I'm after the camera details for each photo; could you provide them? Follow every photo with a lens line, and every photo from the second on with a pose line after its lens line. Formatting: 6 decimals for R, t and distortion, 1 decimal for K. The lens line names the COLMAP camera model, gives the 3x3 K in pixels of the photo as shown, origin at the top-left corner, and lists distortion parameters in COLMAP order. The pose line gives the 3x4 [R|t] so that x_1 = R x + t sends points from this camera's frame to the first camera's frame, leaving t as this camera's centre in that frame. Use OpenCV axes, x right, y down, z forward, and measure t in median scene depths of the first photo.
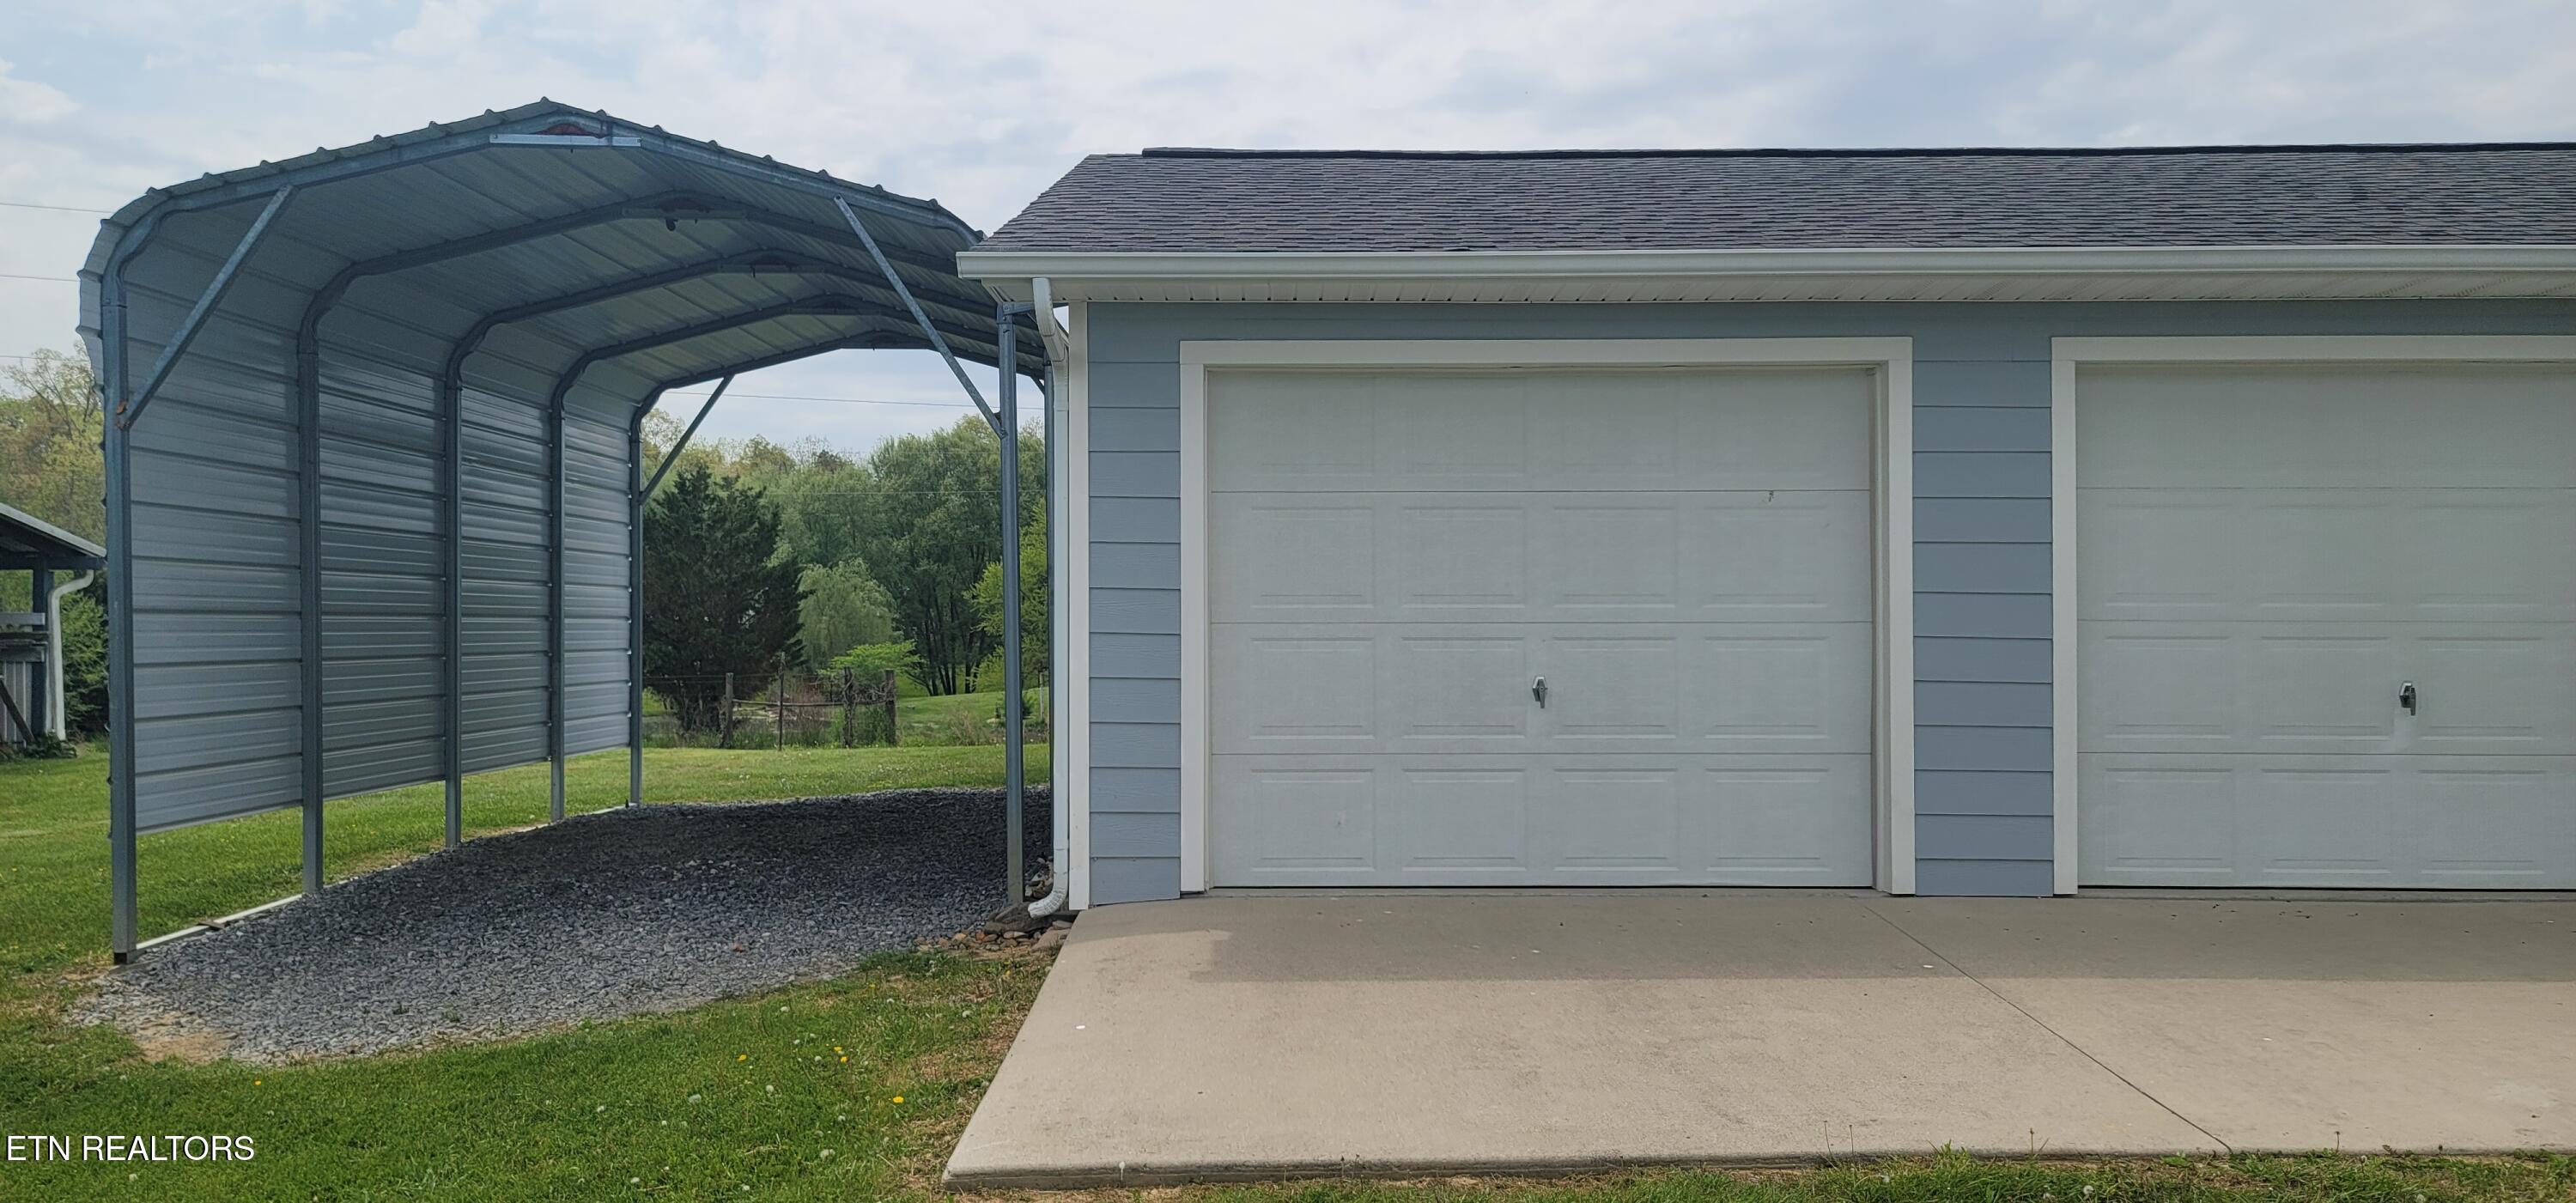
lens RADIAL K [[1873.0, 0, 1287.5], [0, 1873.0, 620.6], [0, 0, 1]] dist [0.060868, -0.000927]
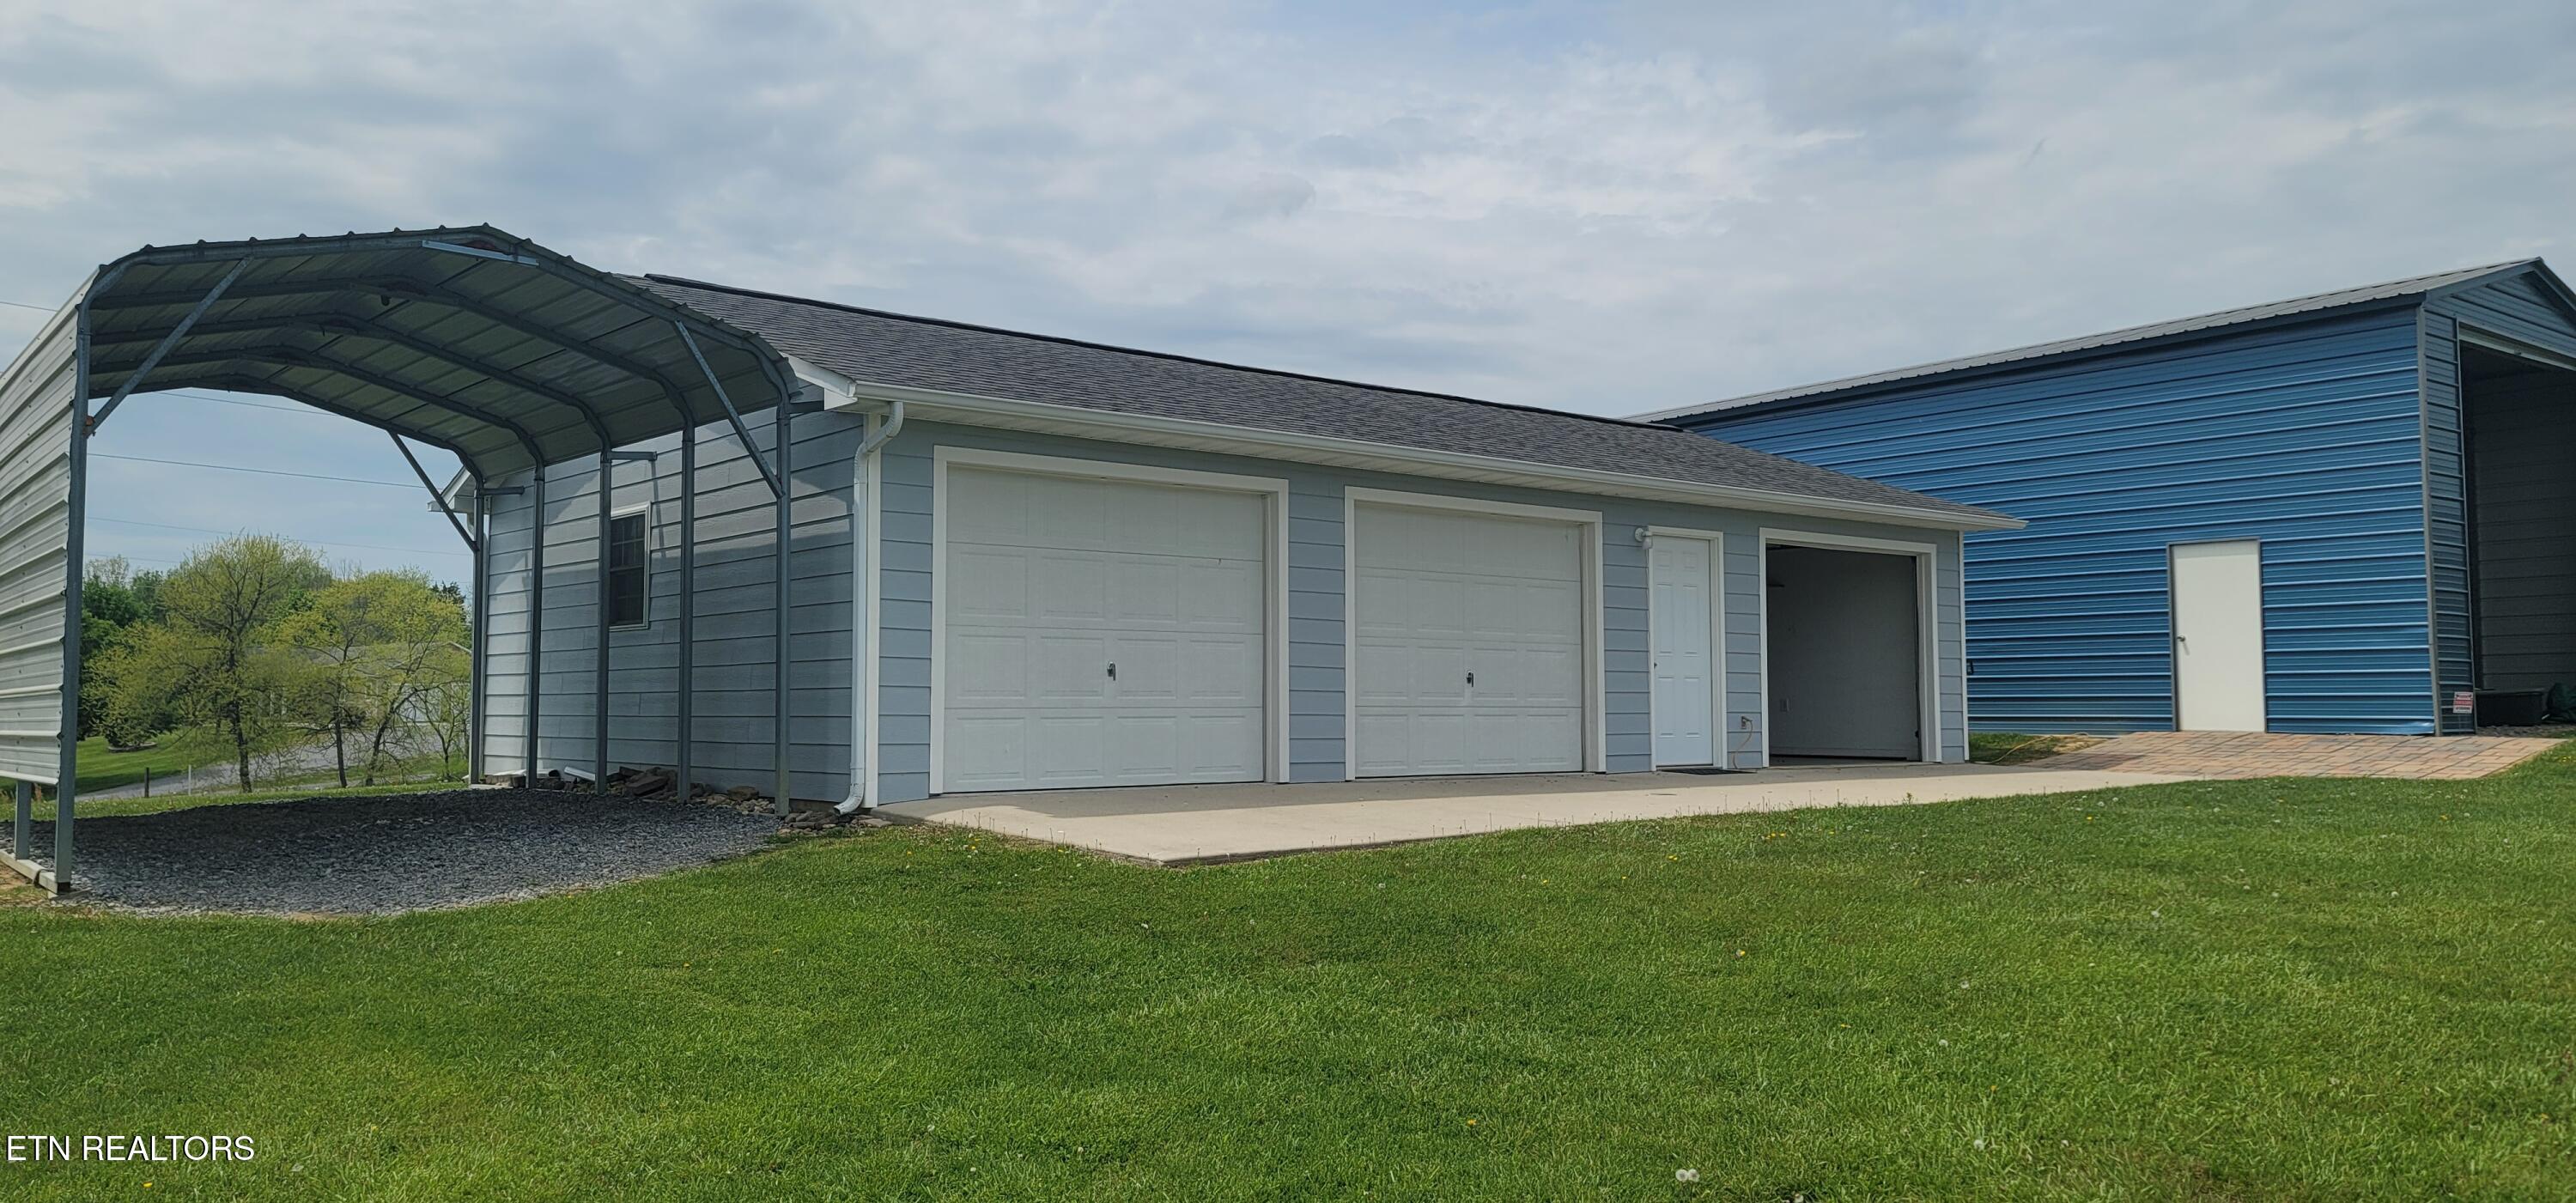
lens RADIAL K [[1873.0, 0, 1286.6], [0, 1873.0, 595.0], [0, 0, 1]] dist [0.060868, -0.000927]
pose [[0.774103, 0.037929, 0.631922, -0.809577], [-0.005710, 0.998581, -0.052942, 0.058276], [-0.633033, 0.037374, 0.773222, -0.403037]]
